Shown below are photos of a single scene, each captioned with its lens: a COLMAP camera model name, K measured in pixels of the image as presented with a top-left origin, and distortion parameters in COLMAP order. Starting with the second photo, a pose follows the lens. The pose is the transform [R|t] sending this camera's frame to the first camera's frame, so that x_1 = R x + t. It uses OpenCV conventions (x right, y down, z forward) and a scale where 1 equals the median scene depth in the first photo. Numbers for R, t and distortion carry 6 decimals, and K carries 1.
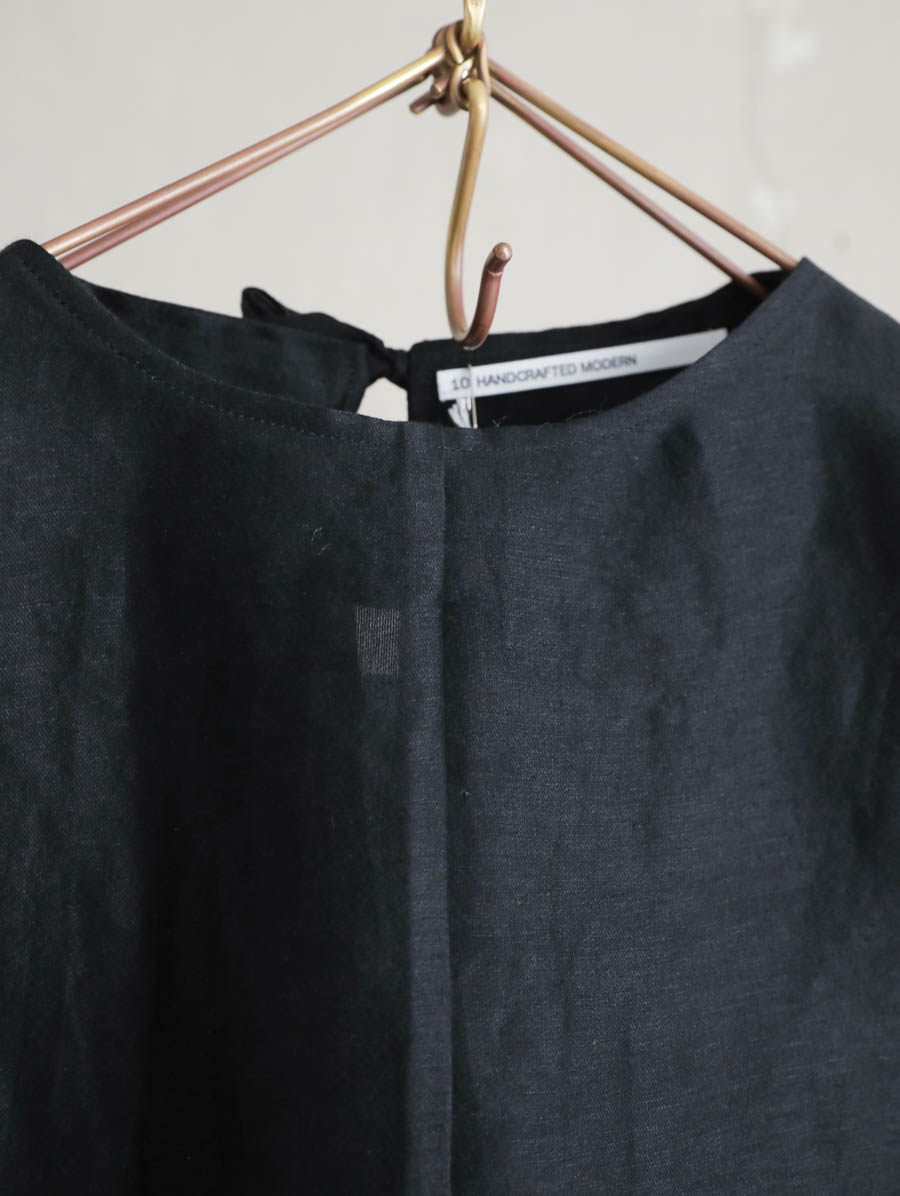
lens RADIAL K [[1682.5, 0, 451.1], [0, 1682.5, 594.0], [0, 0, 1]] dist [0.025995, 0.000000]
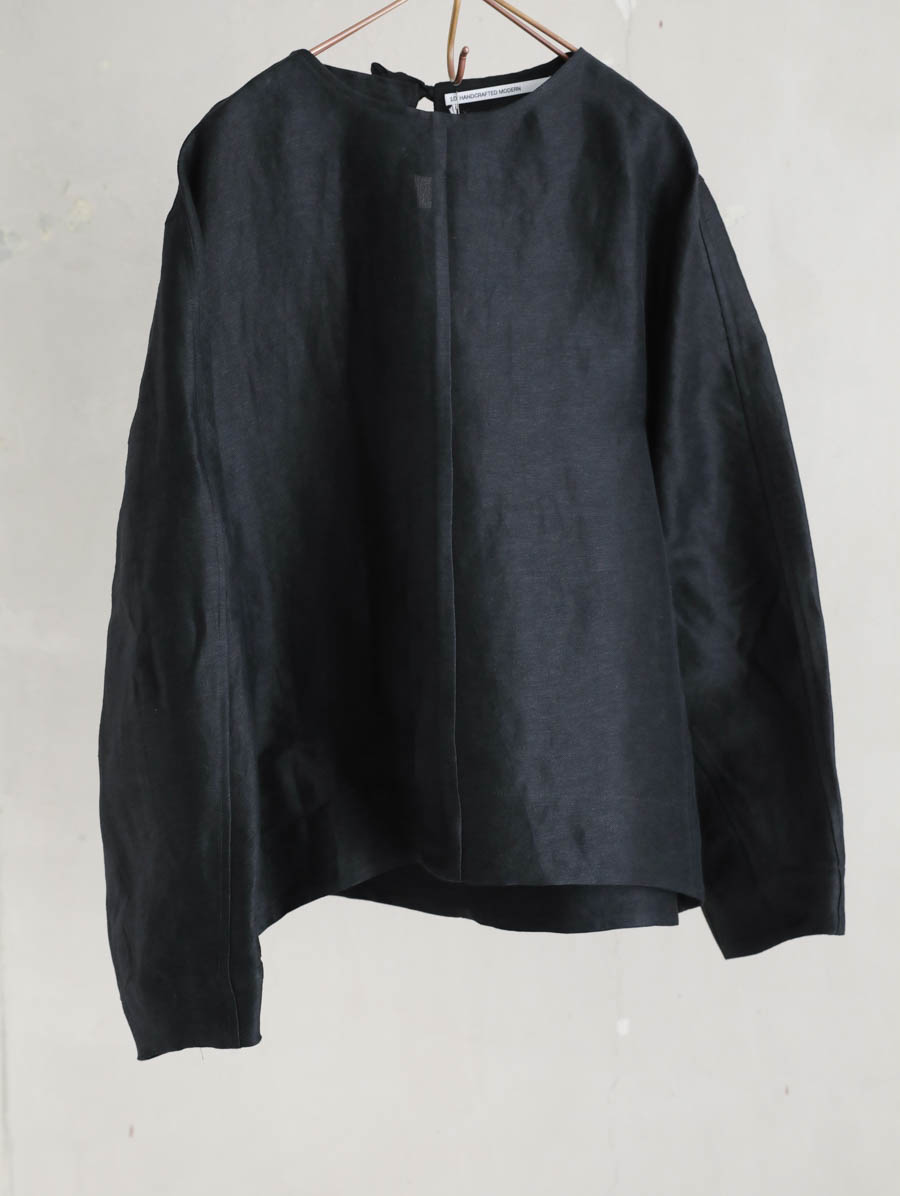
lens RADIAL K [[1682.5, 0, 448.6], [0, 1682.5, 590.4], [0, 0, 1]] dist [0.025995, 0.000000]
pose [[0.999691, -0.009255, -0.023076, 0.056760], [0.012490, 0.989468, 0.144213, 0.282129], [0.021498, -0.144457, 0.989278, -1.902619]]
